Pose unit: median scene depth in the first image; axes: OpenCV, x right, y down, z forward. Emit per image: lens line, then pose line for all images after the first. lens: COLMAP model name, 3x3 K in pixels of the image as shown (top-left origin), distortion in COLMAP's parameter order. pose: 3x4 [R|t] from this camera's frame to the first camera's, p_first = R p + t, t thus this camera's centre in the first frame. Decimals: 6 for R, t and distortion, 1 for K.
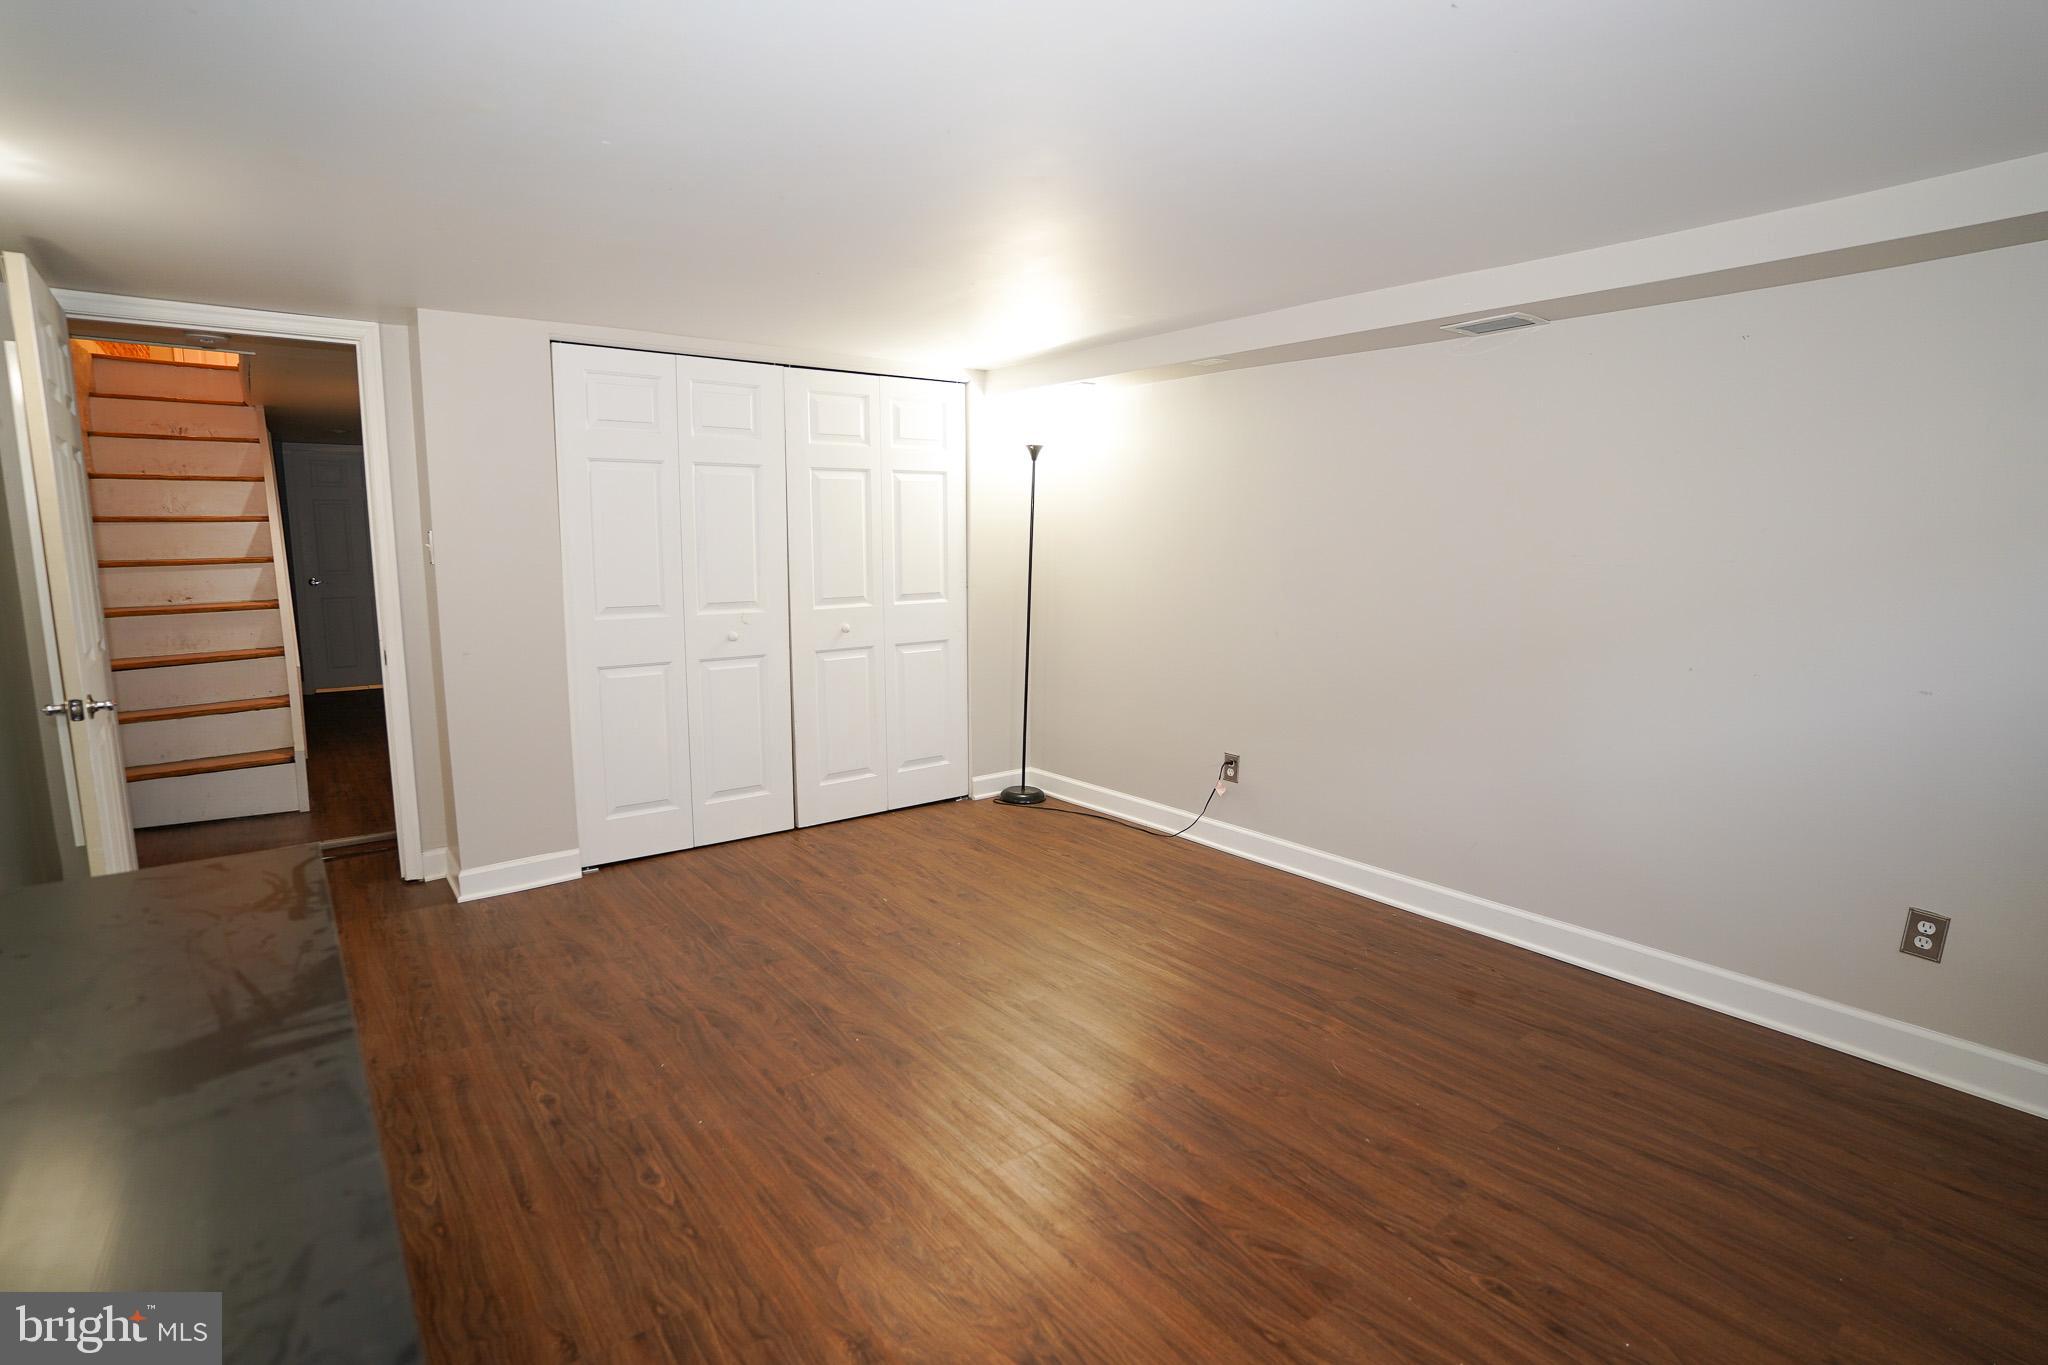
lens RADIAL K [[1014.5, 0, 1029.2], [0, 1014.5, 676.5], [0, 0, 1]] dist [-0.085874, 0.042791]
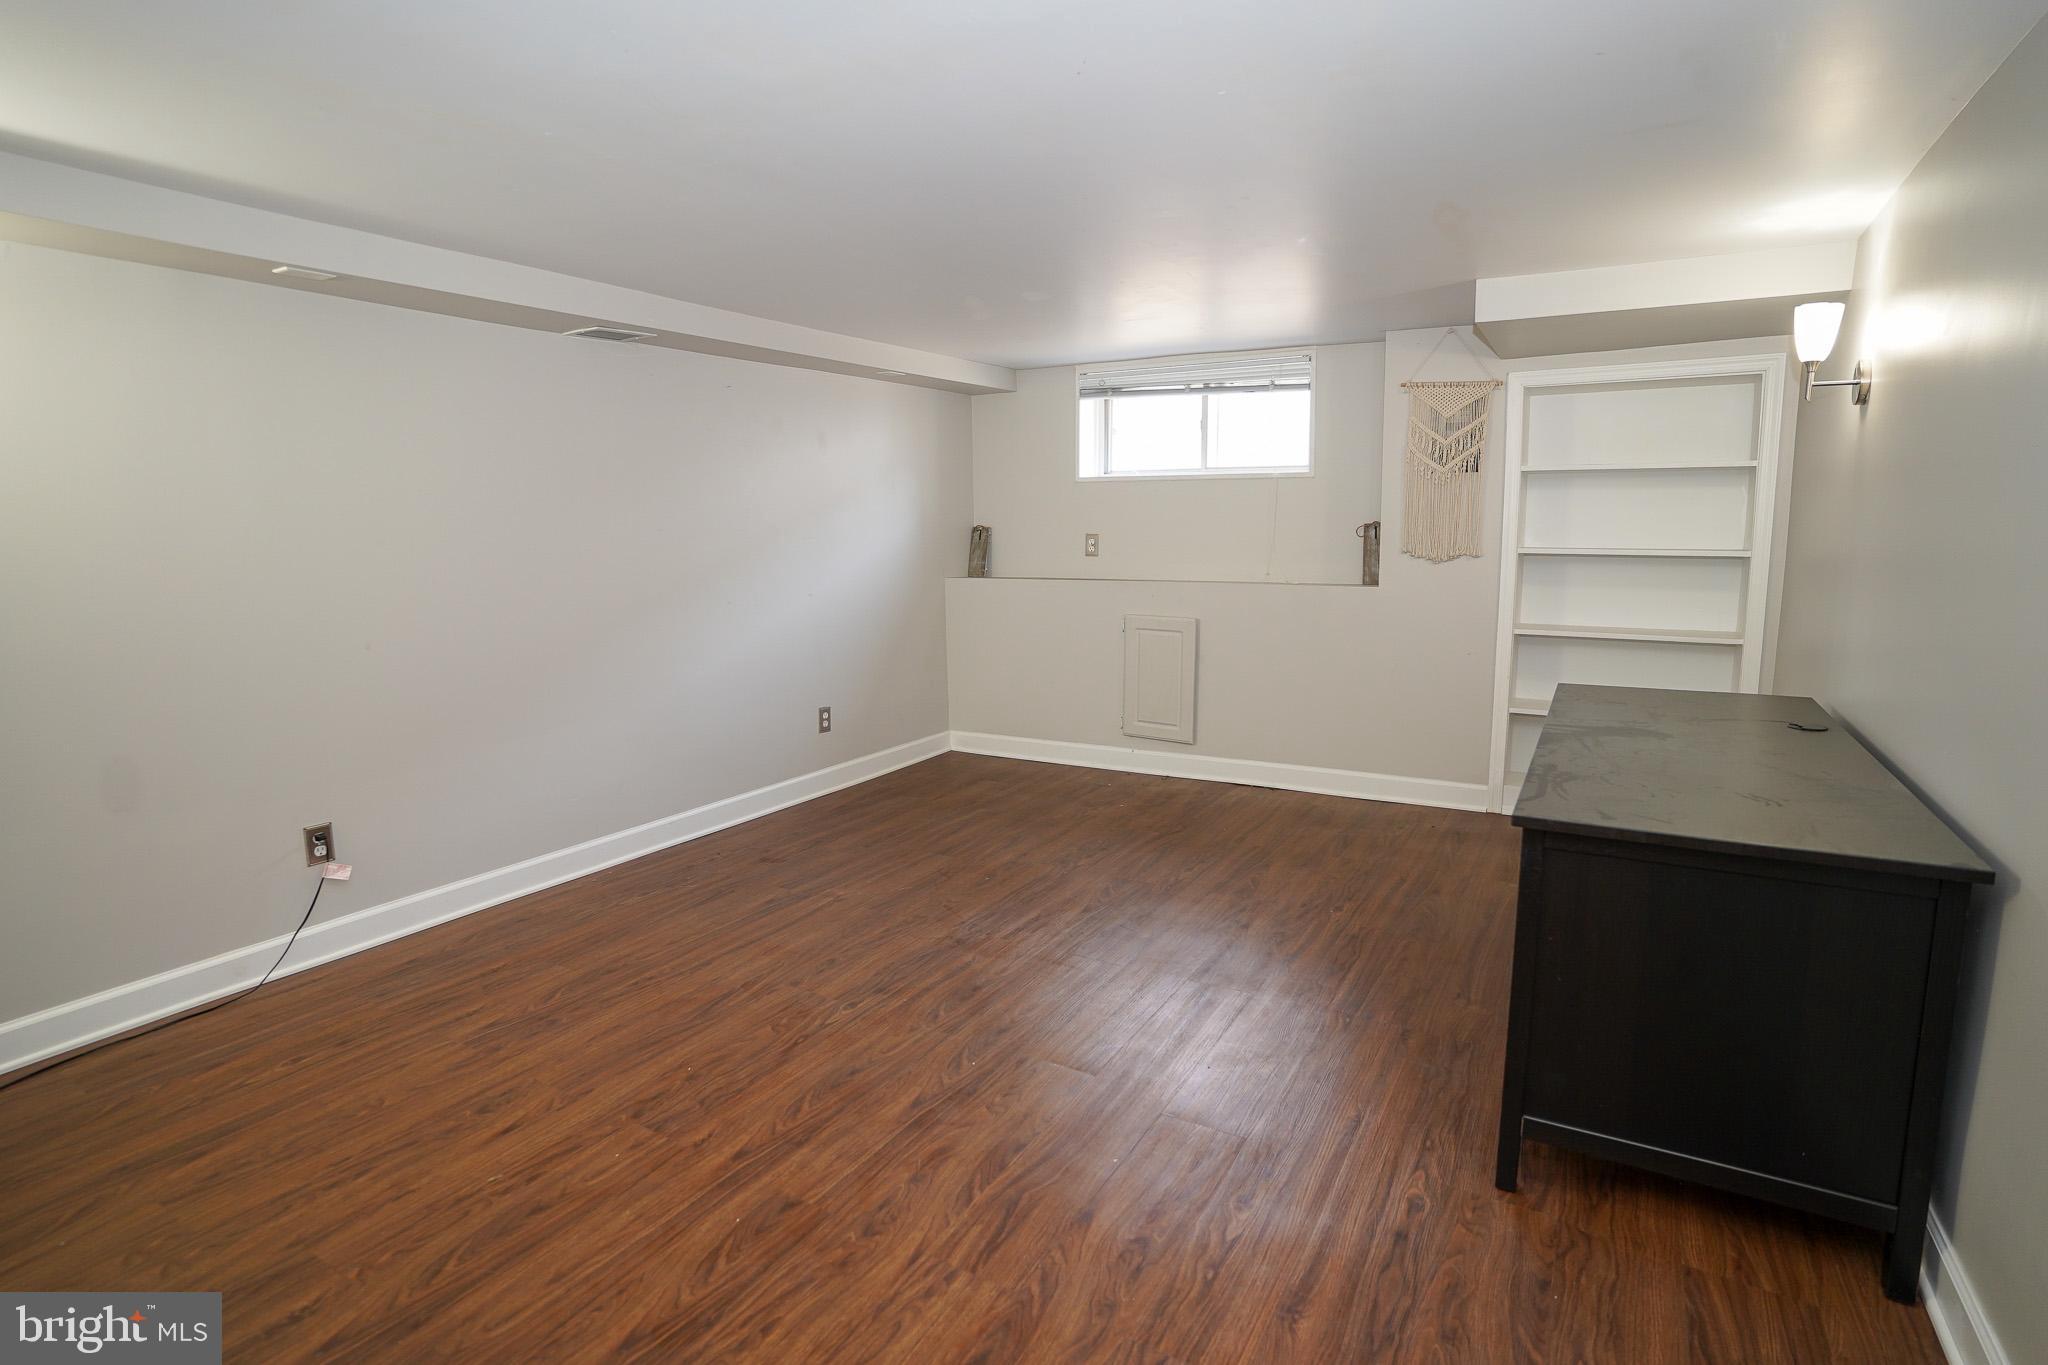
lens RADIAL K [[1014.5, 0, 1029.2], [0, 1014.5, 676.5], [0, 0, 1]] dist [-0.085874, 0.042791]
pose [[-0.370461, -0.139972, 0.918241, -0.887558], [0.138023, 0.969310, 0.203441, -0.142235], [-0.918536, 0.202105, -0.339772, 1.081642]]
